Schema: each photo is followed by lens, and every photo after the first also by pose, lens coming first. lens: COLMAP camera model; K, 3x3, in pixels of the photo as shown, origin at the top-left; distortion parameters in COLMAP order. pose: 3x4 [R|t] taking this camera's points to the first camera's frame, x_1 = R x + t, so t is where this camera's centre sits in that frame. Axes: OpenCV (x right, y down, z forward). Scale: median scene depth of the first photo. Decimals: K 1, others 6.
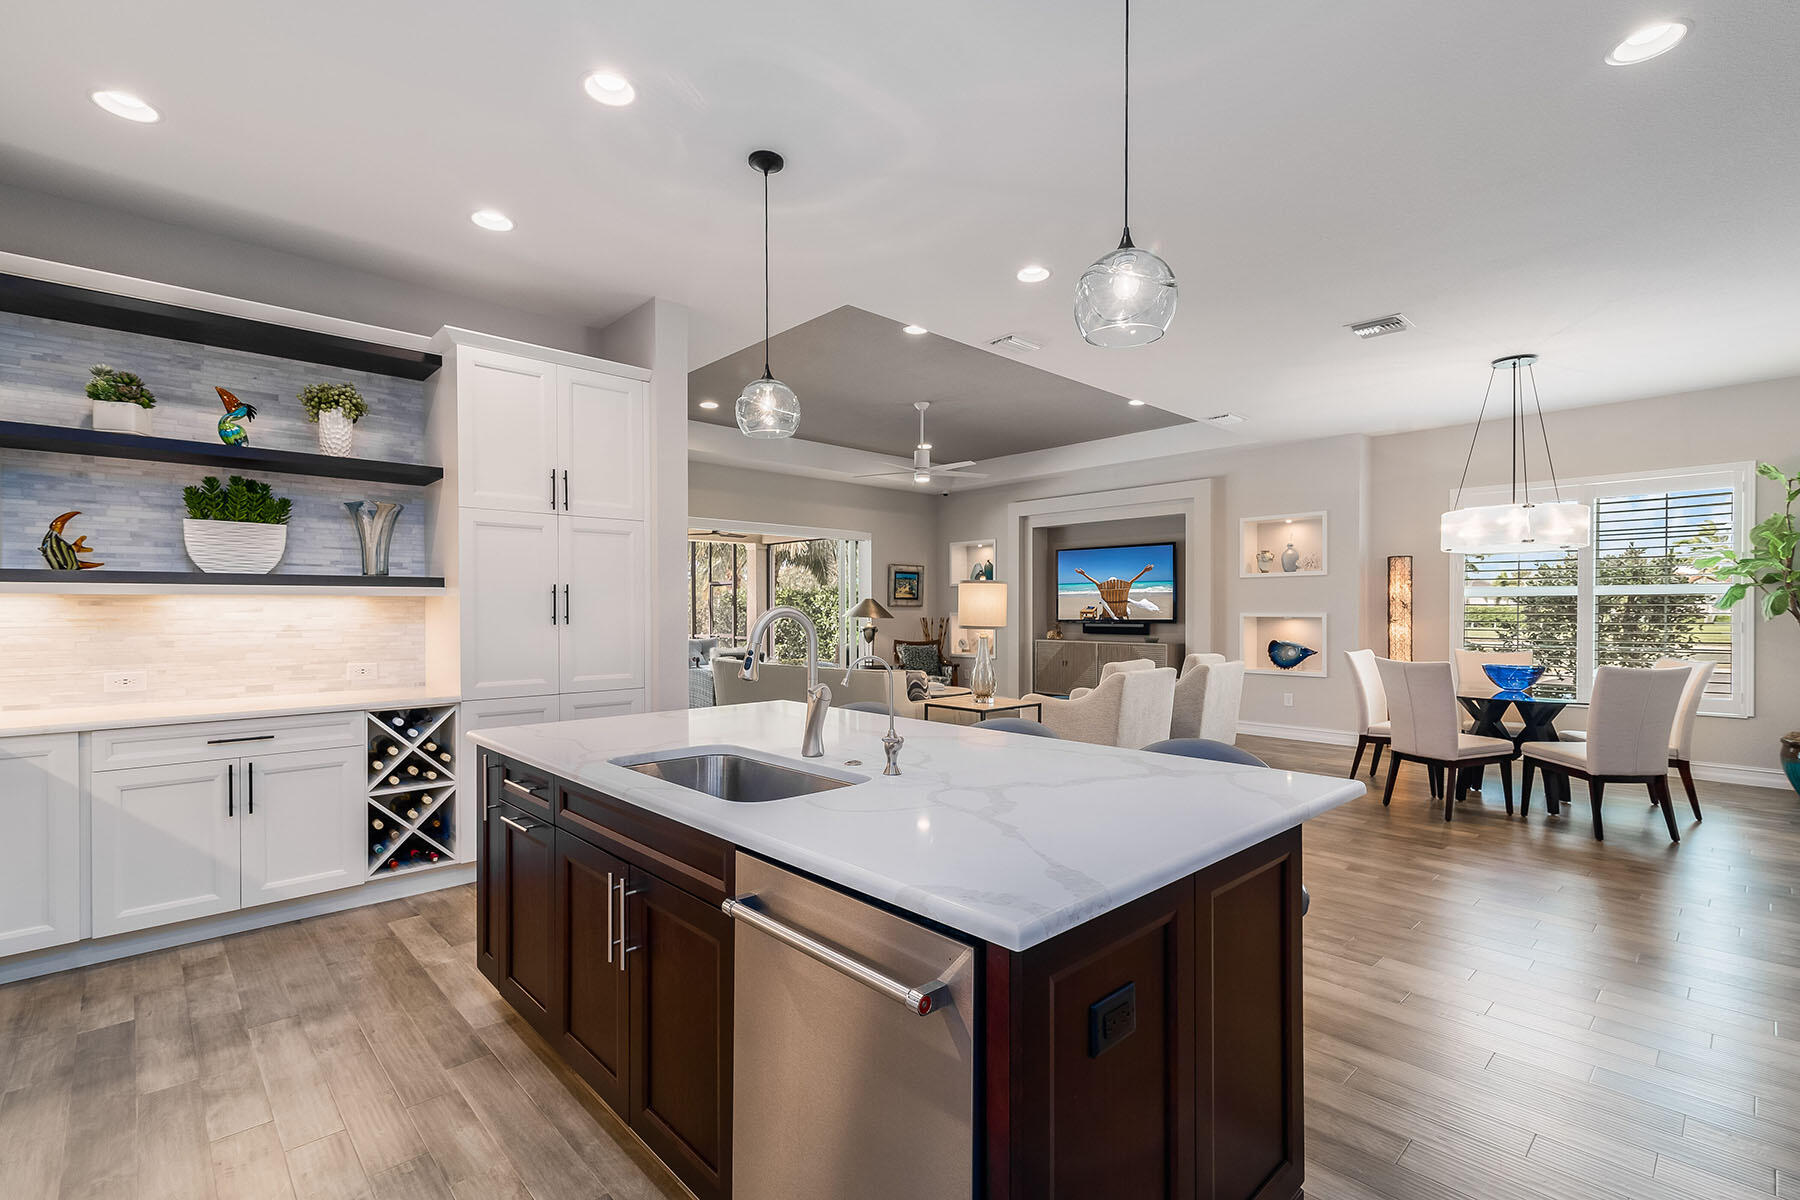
lens RADIAL K [[814.3, 0, 904.5], [0, 814.3, 613.3], [0, 0, 1]] dist [0.020830, 0.000321]
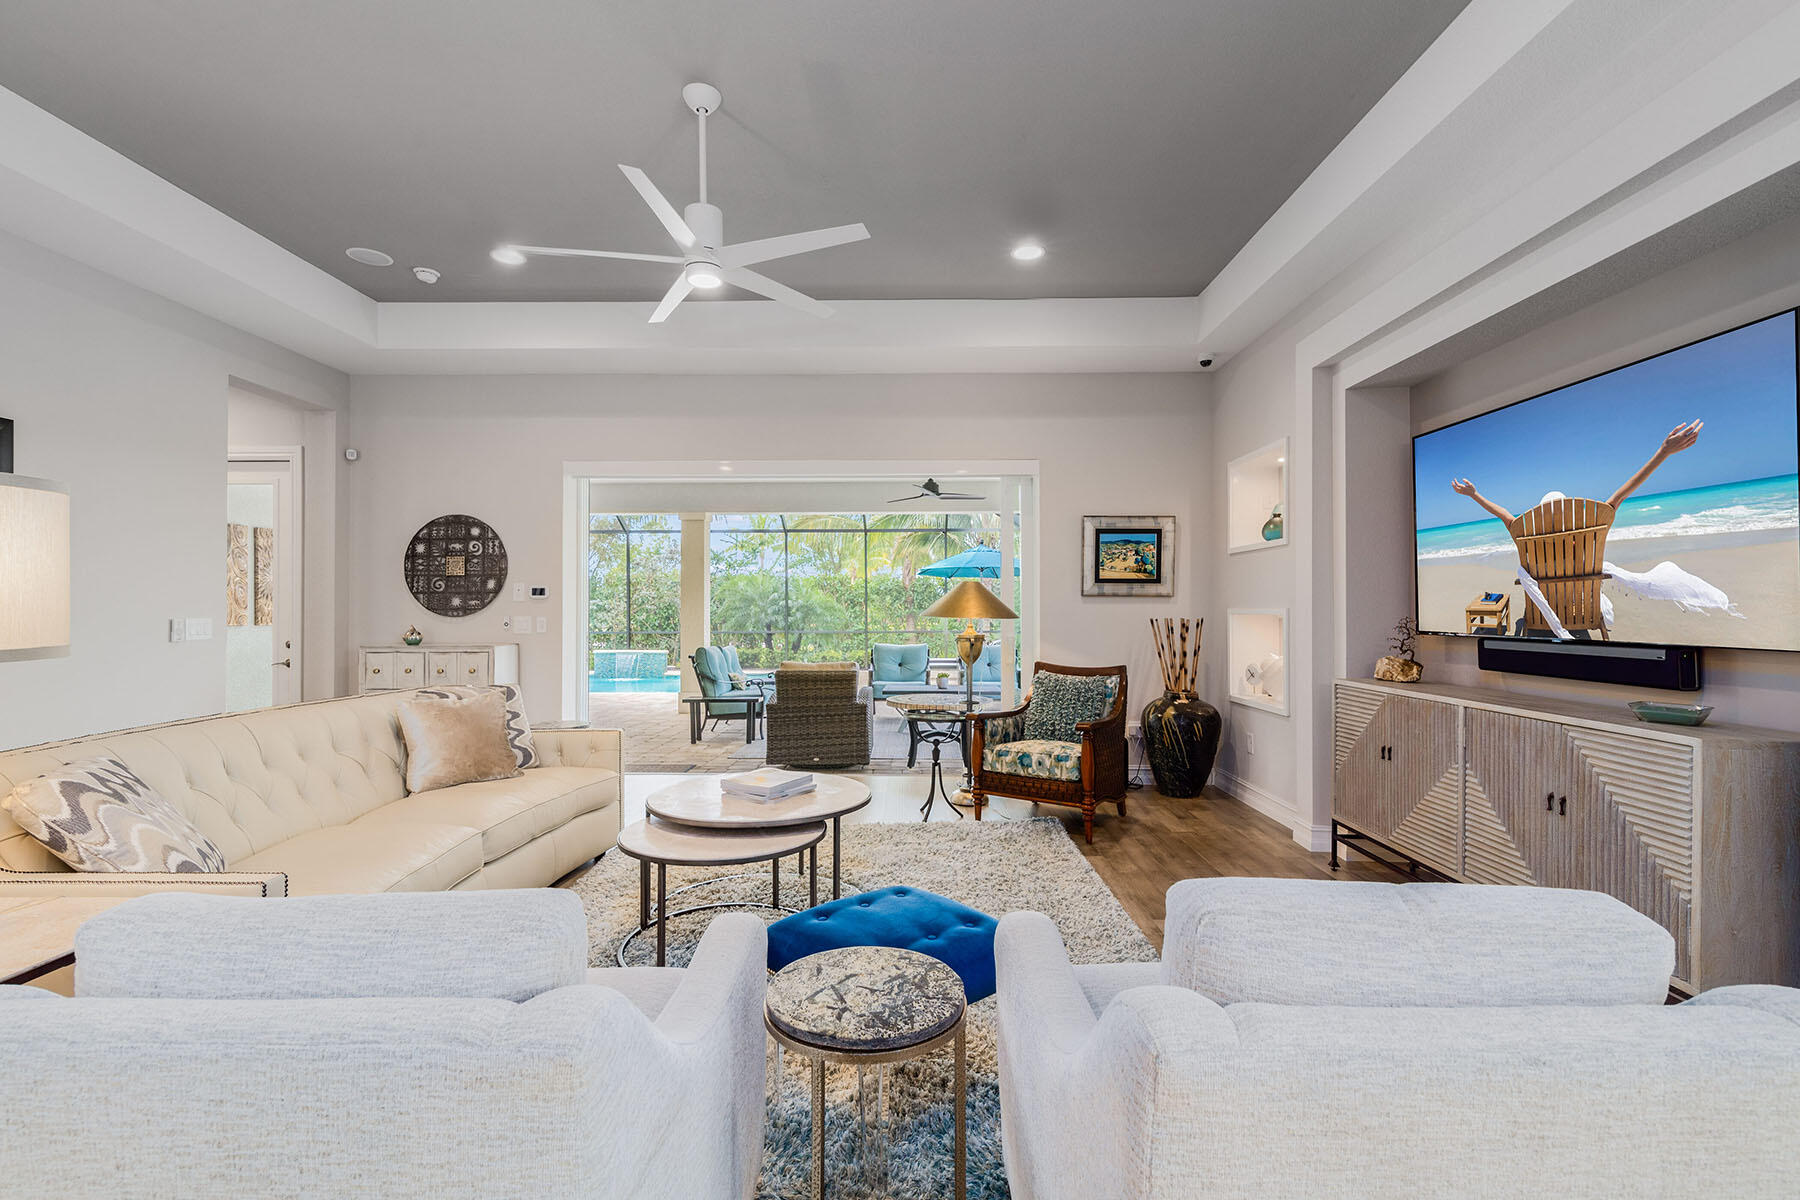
lens RADIAL K [[814.3, 0, 895.4], [0, 814.3, 603.7], [0, 0, 1]] dist [0.020830, 0.000321]
pose [[0.699911, -0.003064, -0.714224, 0.423675], [-0.003179, 0.999968, -0.007404, 0.000451], [0.714223, 0.007453, 0.699878, 0.852277]]
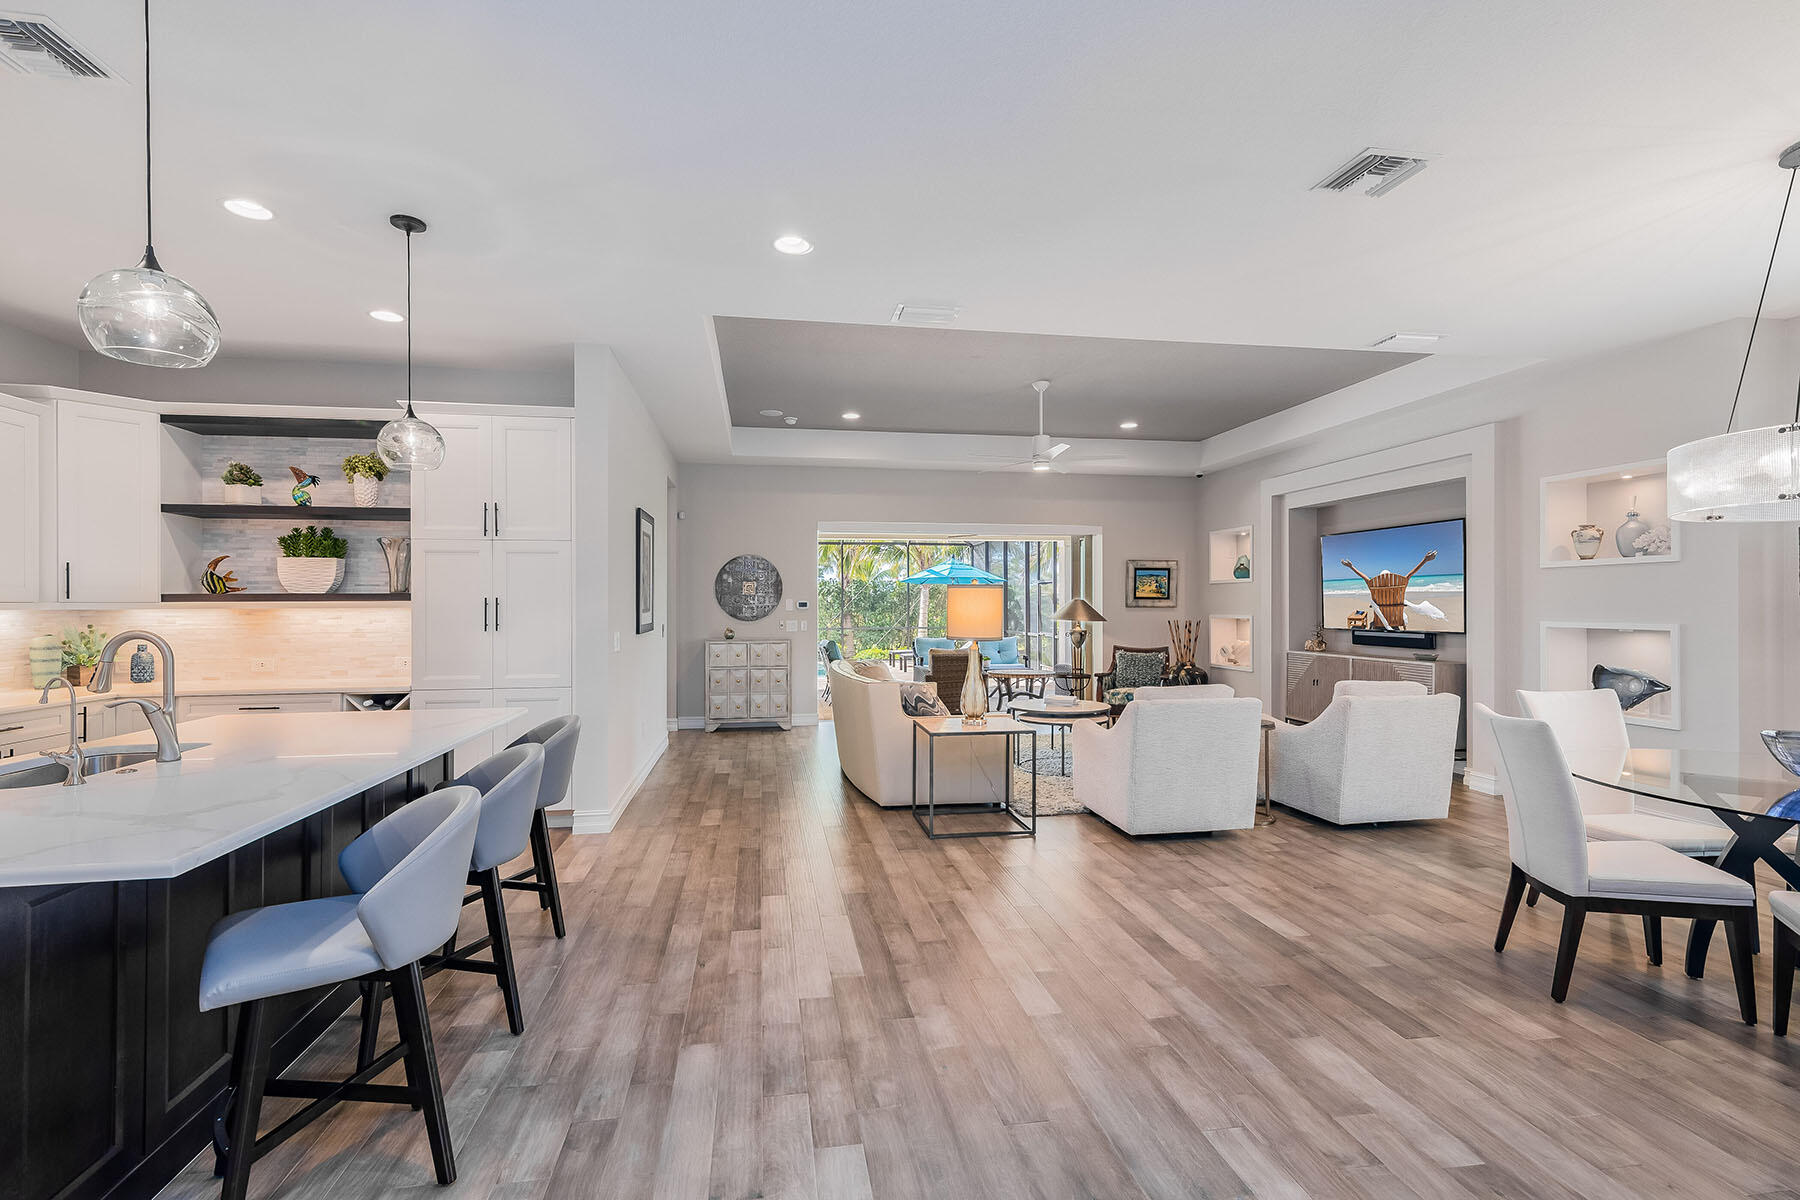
lens RADIAL K [[814.3, 0, 903.3], [0, 814.3, 606.0], [0, 0, 1]] dist [0.020830, 0.000321]
pose [[0.829101, 0.001515, -0.559097, 0.431802], [-0.002497, 0.999996, -0.000994, -0.013511], [0.559093, 0.002221, 0.829102, 0.194042]]
